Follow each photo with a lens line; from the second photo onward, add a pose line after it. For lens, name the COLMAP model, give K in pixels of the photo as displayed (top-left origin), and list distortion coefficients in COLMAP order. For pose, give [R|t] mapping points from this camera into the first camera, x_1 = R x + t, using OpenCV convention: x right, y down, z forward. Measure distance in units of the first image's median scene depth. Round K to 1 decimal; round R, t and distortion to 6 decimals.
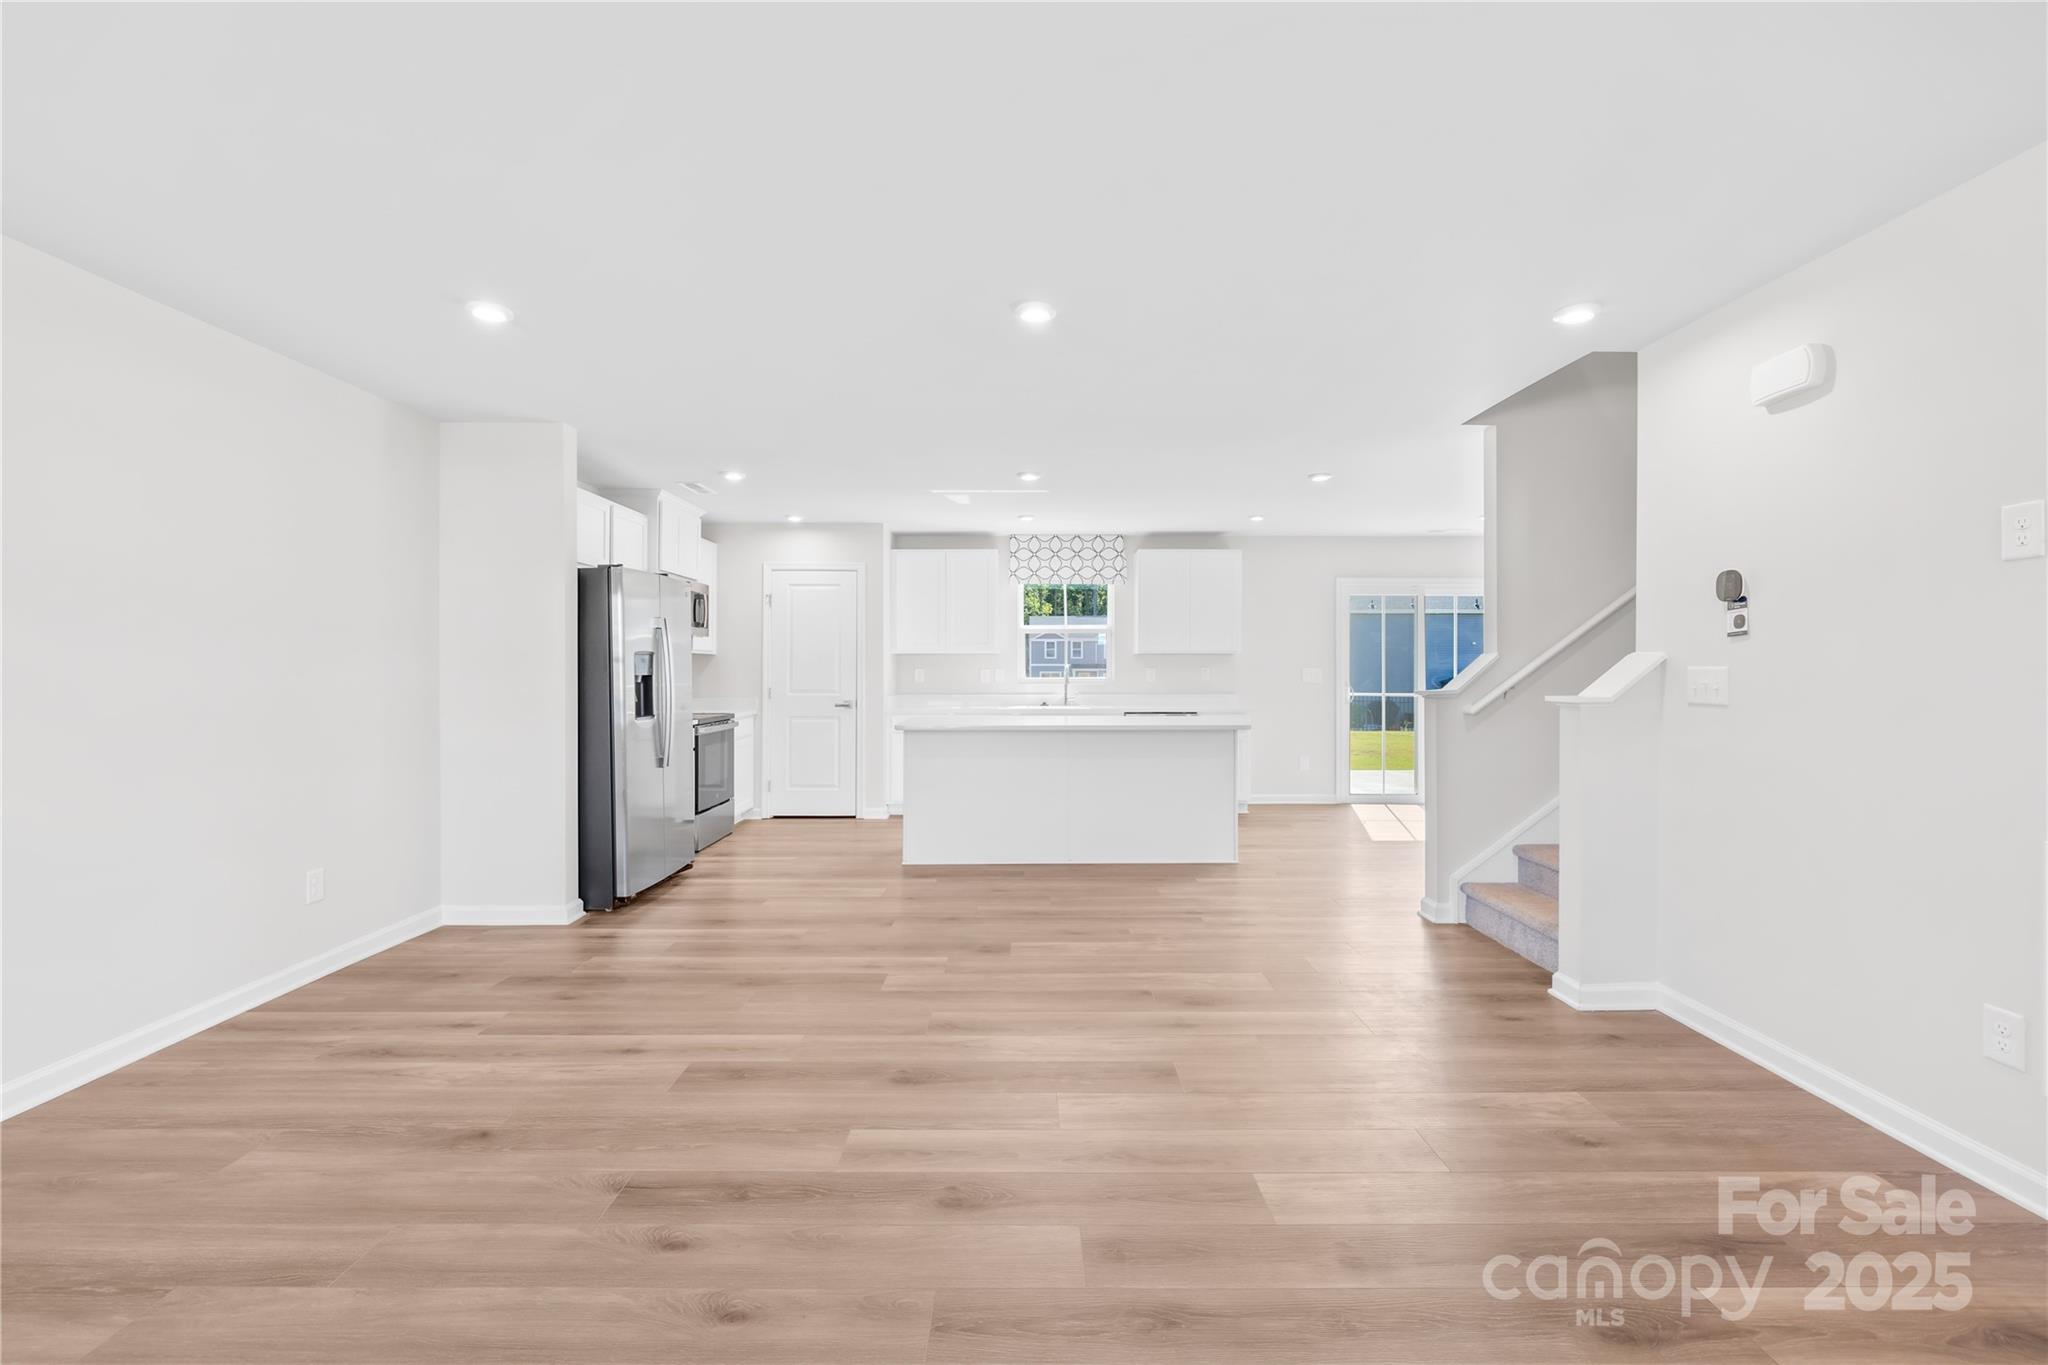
lens RADIAL K [[864.1, 0, 1035.3], [0, 864.1, 673.5], [0, 0, 1]] dist [0.001697, -0.000280]
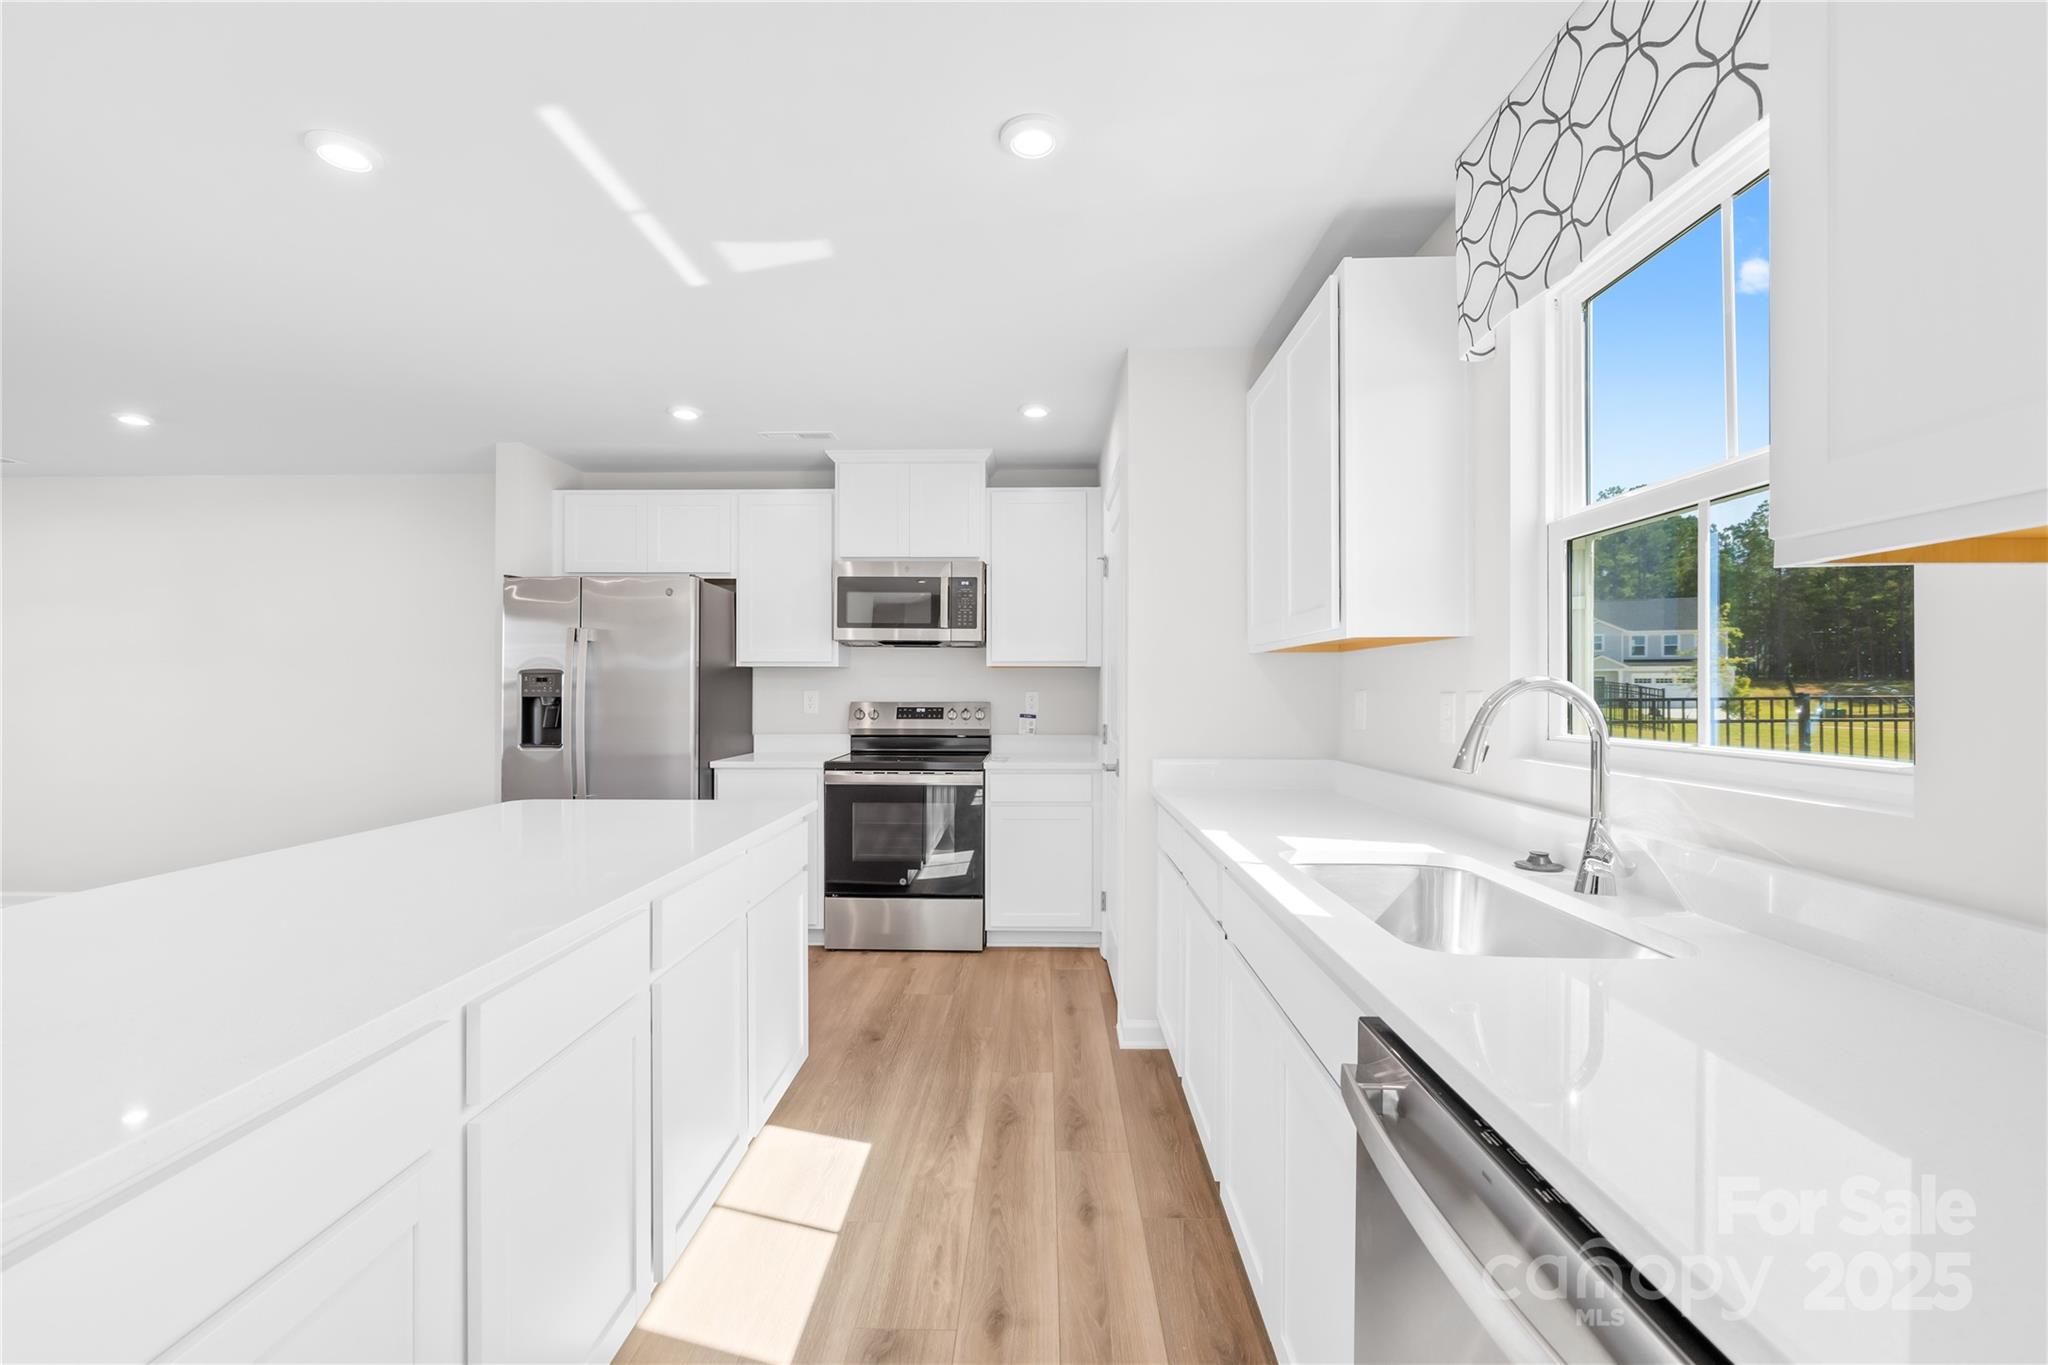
lens RADIAL K [[873.4, 0, 1024.0], [0, 873.4, 682.5], [0, 0, 1]] dist [-0.031252, 0.000014]
pose [[-0.038424, -0.005253, -0.999248, 0.345638], [-0.007747, 0.999958, -0.004959, -0.010085], [0.999232, 0.007551, -0.038463, 1.322386]]
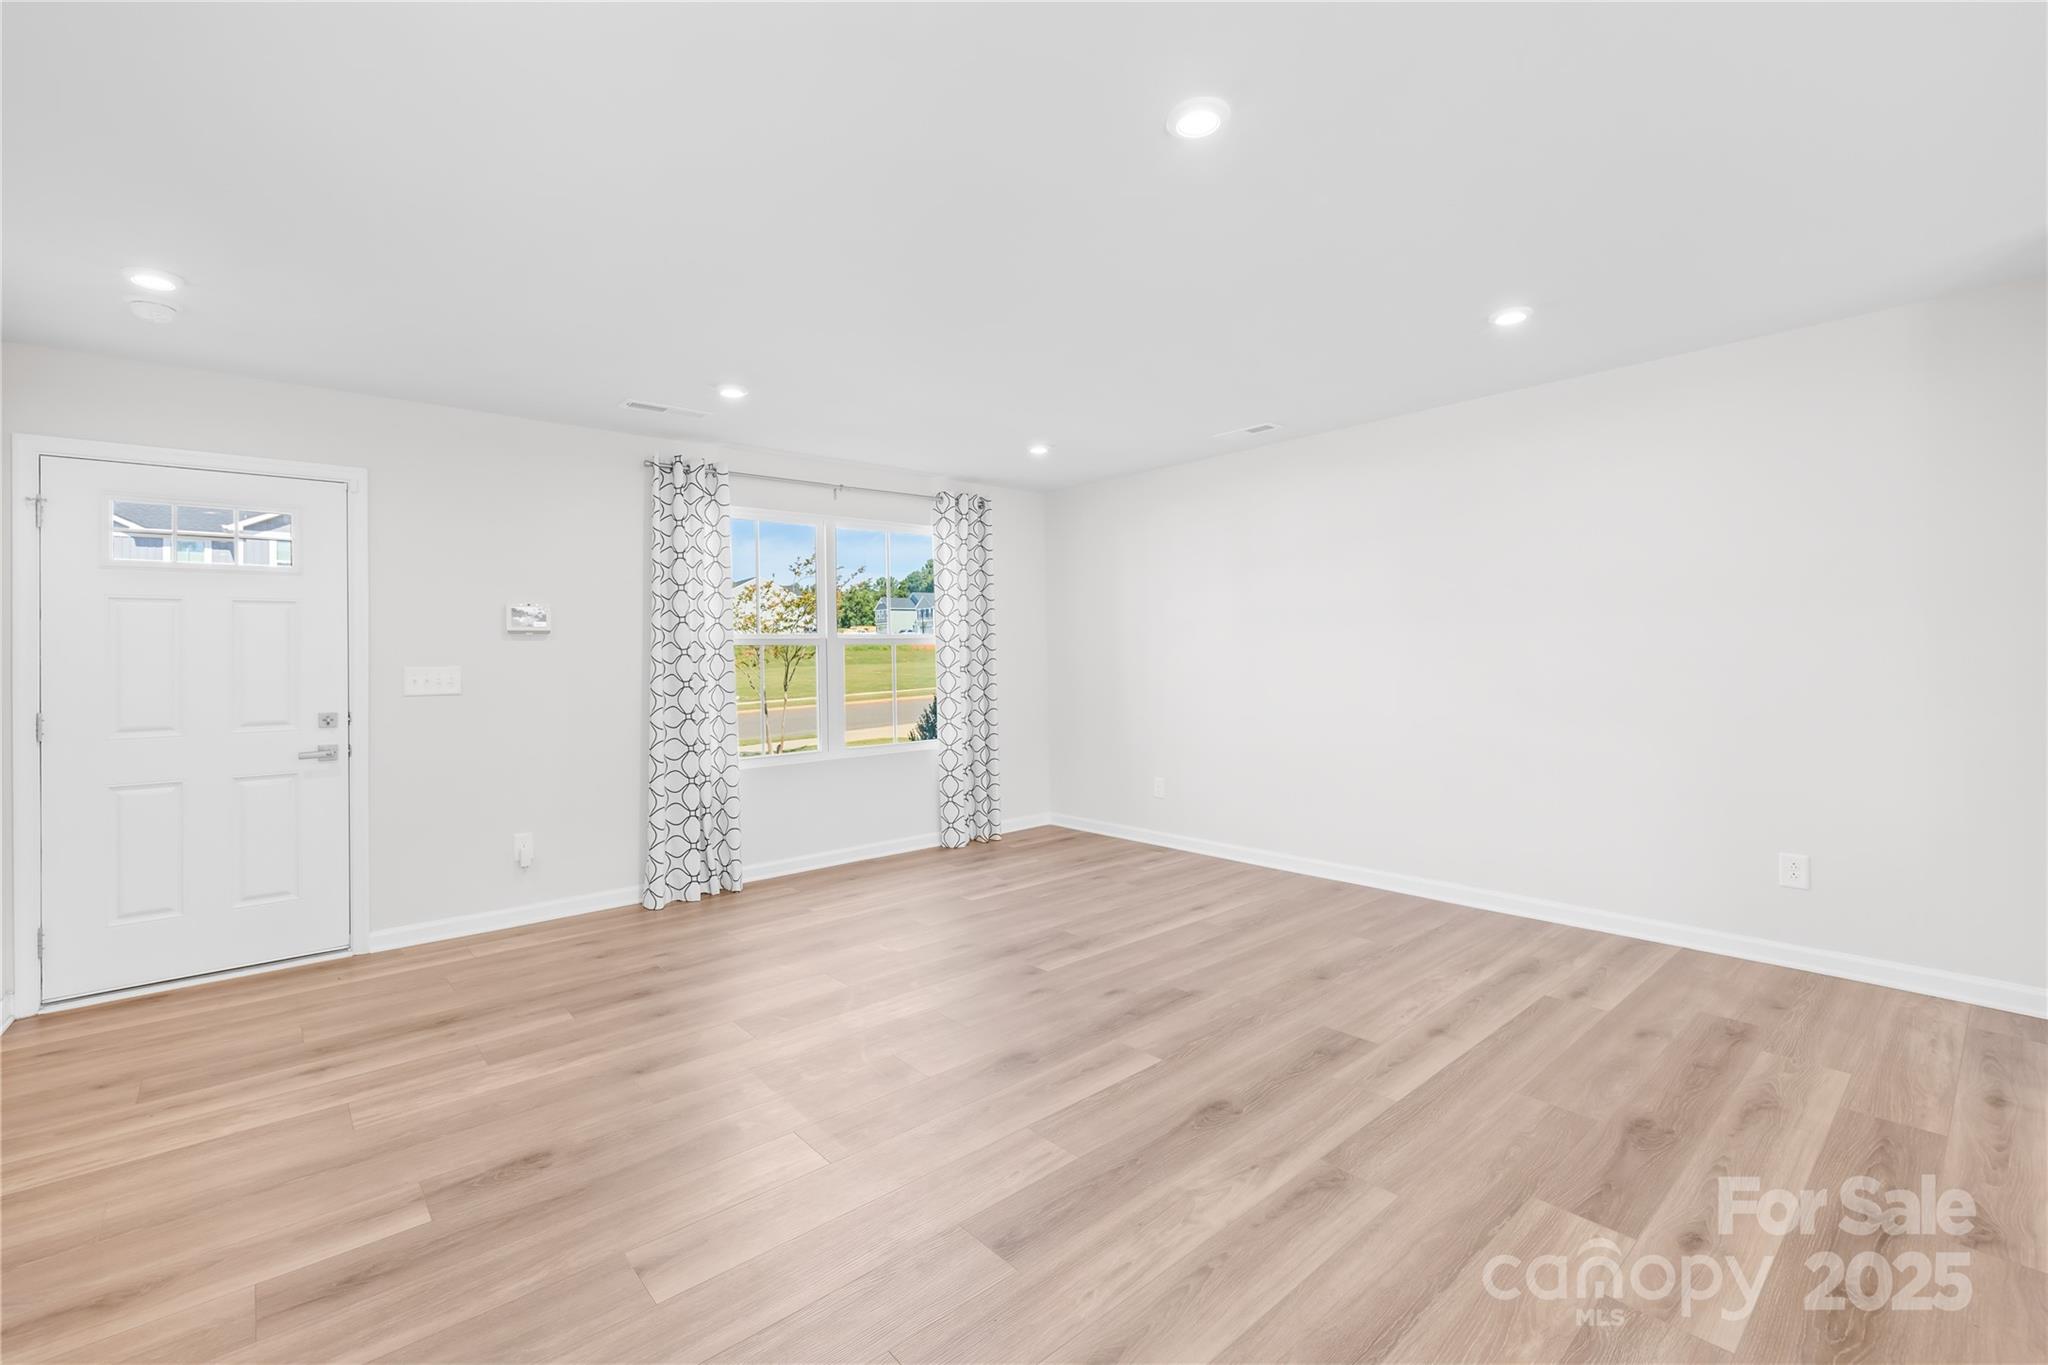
lens RADIAL K [[883.9, 0, 991.8], [0, 883.9, 649.0], [0, 0, 1]] dist [-0.001266, 0.000027]
pose [[-0.777728, 0.007905, -0.628551, 0.309371], [0.013598, 0.999899, -0.004250, -0.004712], [0.628453, -0.011852, -0.777757, 0.797515]]
